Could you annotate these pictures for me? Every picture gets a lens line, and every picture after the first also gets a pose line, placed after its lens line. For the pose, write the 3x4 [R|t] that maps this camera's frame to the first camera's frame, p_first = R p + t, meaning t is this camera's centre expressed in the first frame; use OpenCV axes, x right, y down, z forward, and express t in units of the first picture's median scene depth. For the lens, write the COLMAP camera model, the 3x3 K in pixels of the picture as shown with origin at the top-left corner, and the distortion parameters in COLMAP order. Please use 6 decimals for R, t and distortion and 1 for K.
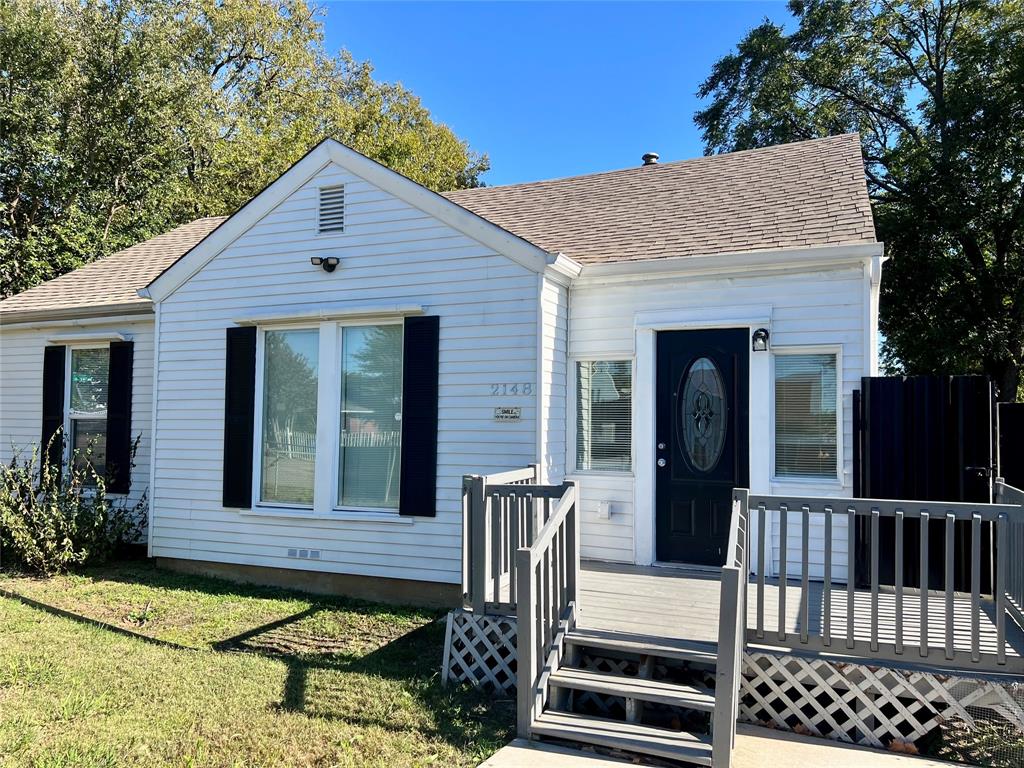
lens RADIAL K [[768.2, 0, 516.1], [0, 768.2, 391.8], [0, 0, 1]] dist [0.036992, -0.040511]
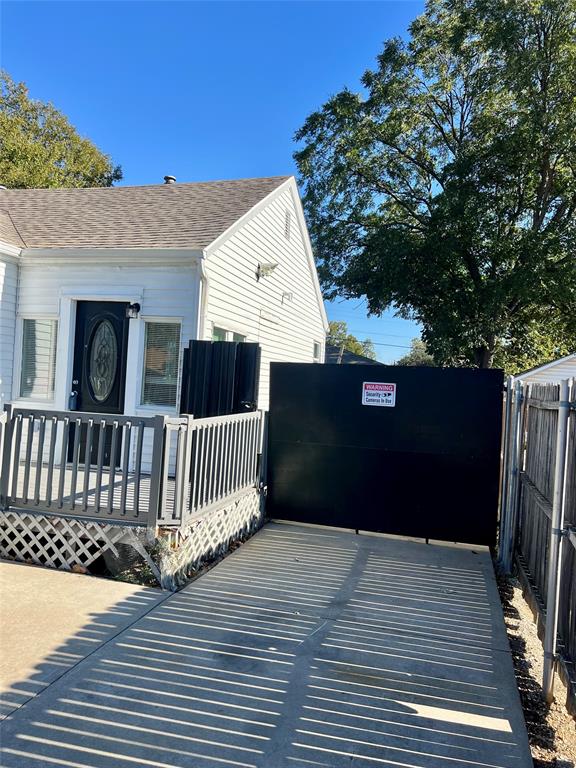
lens RADIAL K [[576.2, 0, 286.3], [0, 576.2, 386.5], [0, 0, 1]] dist [0.036992, -0.040511]
pose [[0.987937, 0.045159, 0.148127, 0.460505], [-0.052687, 0.997490, 0.047300, 0.008922], [-0.145619, -0.054534, 0.987837, -0.123764]]
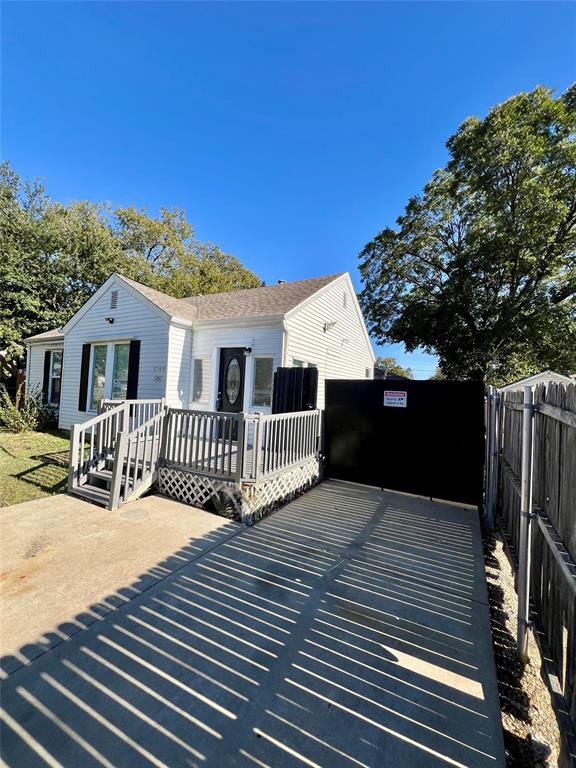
lens RADIAL K [[309.6, 0, 286.2], [0, 309.6, 380.3], [0, 0, 1]] dist [-0.008070, 0.001923]
pose [[0.995350, 0.032071, -0.090824, 0.555649], [-0.031380, 0.999467, 0.009022, 0.013683], [0.091065, -0.006130, 0.995826, 0.000254]]
